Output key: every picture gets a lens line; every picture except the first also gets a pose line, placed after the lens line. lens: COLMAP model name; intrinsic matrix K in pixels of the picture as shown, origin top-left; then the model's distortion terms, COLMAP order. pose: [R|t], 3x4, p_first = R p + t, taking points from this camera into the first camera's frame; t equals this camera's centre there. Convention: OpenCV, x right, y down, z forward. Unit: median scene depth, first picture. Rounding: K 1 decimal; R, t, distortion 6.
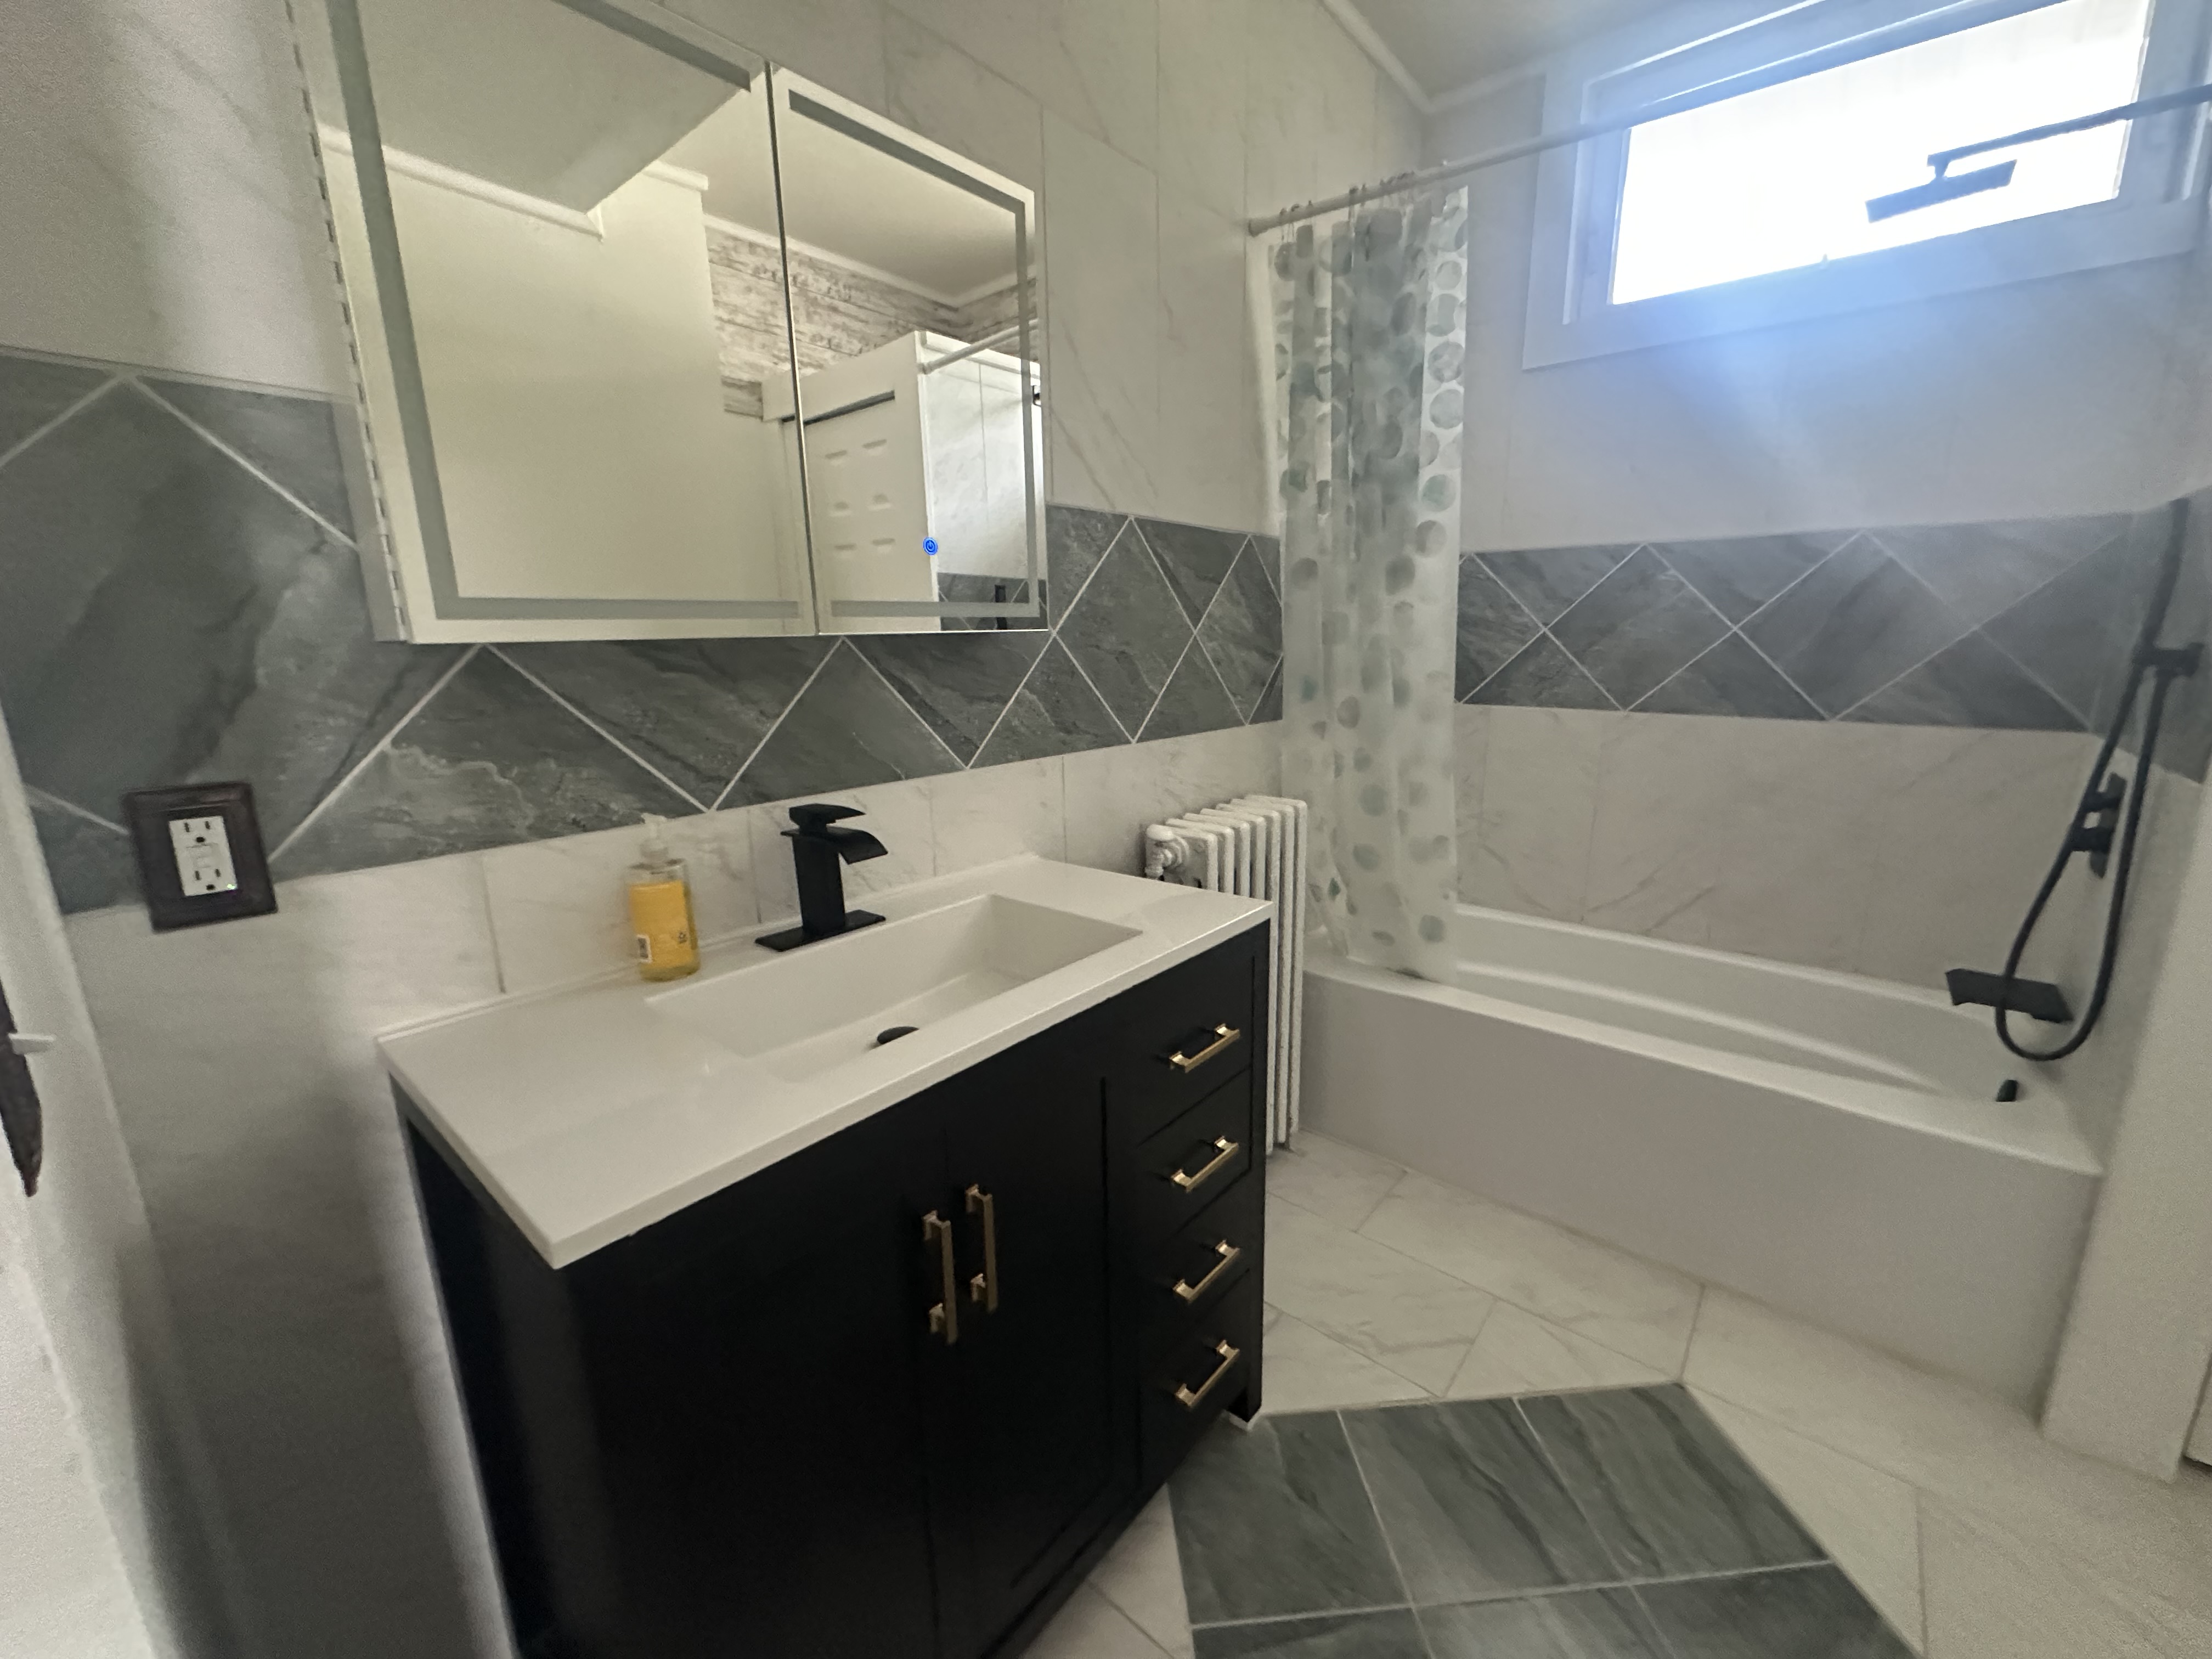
lens RADIAL K [[886.1, 0, 1113.7], [0, 886.1, 826.6], [0, 0, 1]] dist [-0.001536, -0.000763]
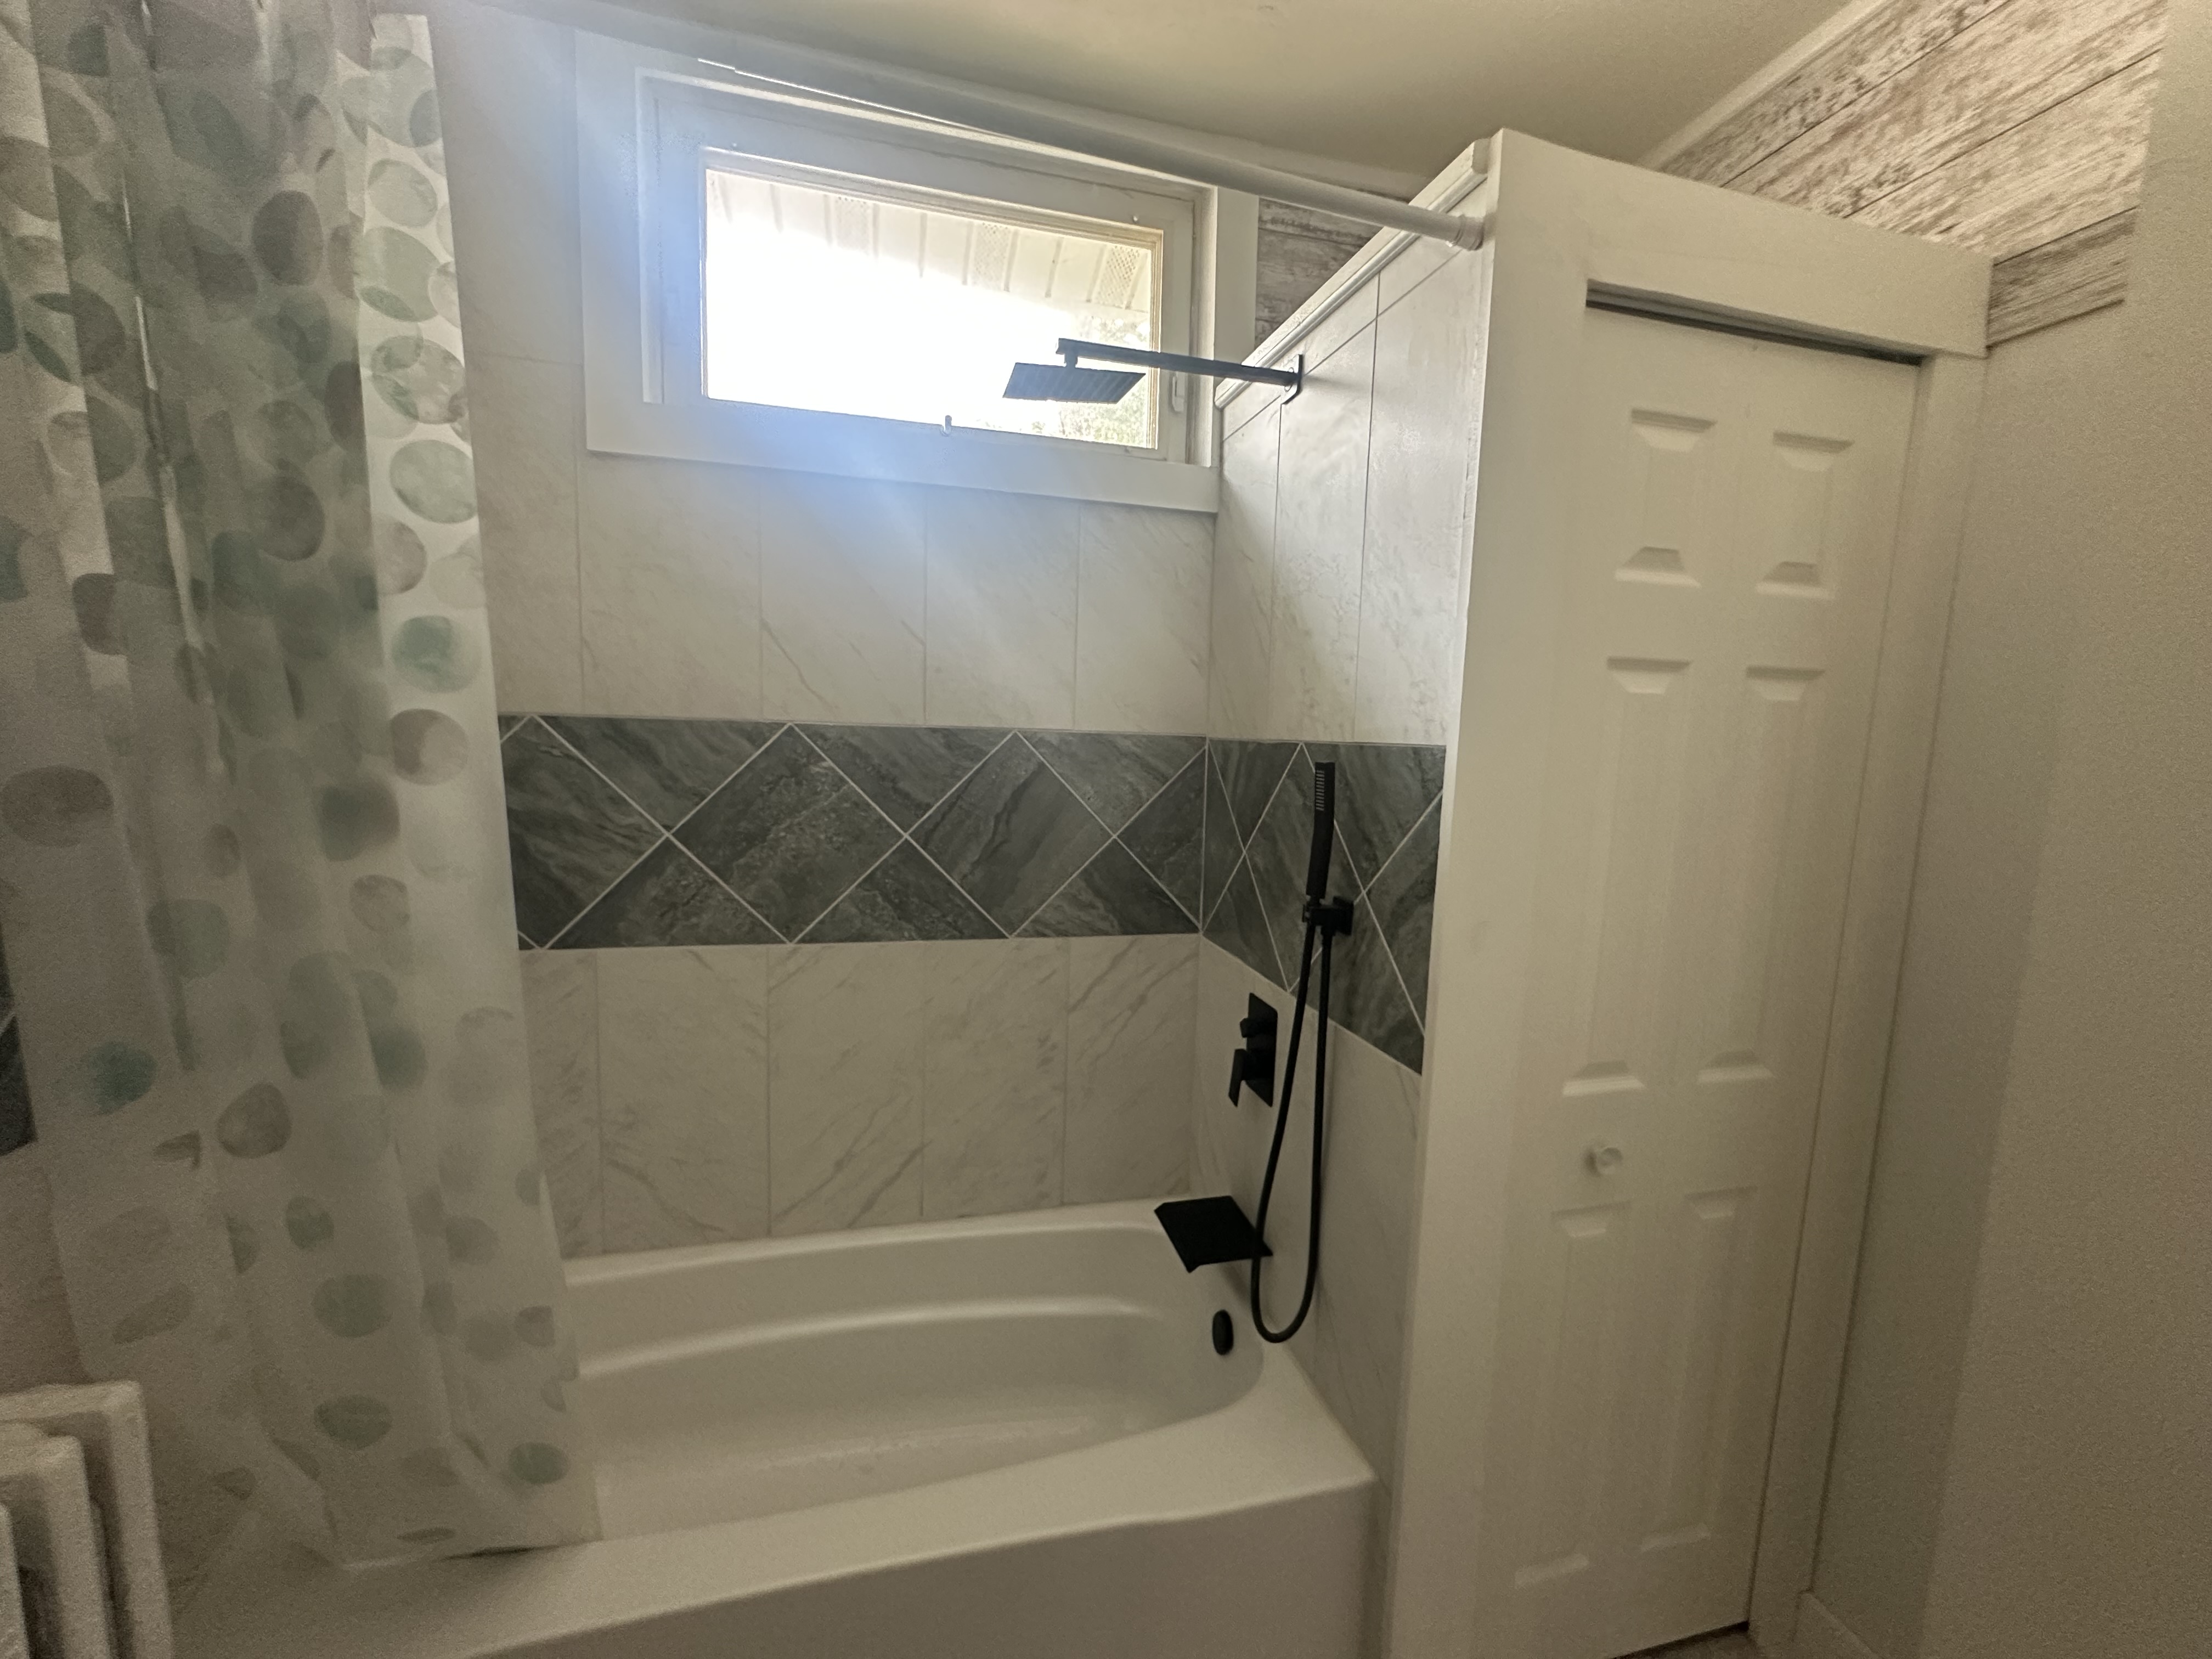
lens RADIAL K [[886.1, 0, 1110.0], [0, 886.1, 827.6], [0, 0, 1]] dist [-0.001536, -0.000763]
pose [[0.590097, -0.058225, 0.805230, 0.186438], [0.137630, 0.990051, -0.029270, -0.213056], [-0.795515, 0.128096, 0.592240, 0.433700]]
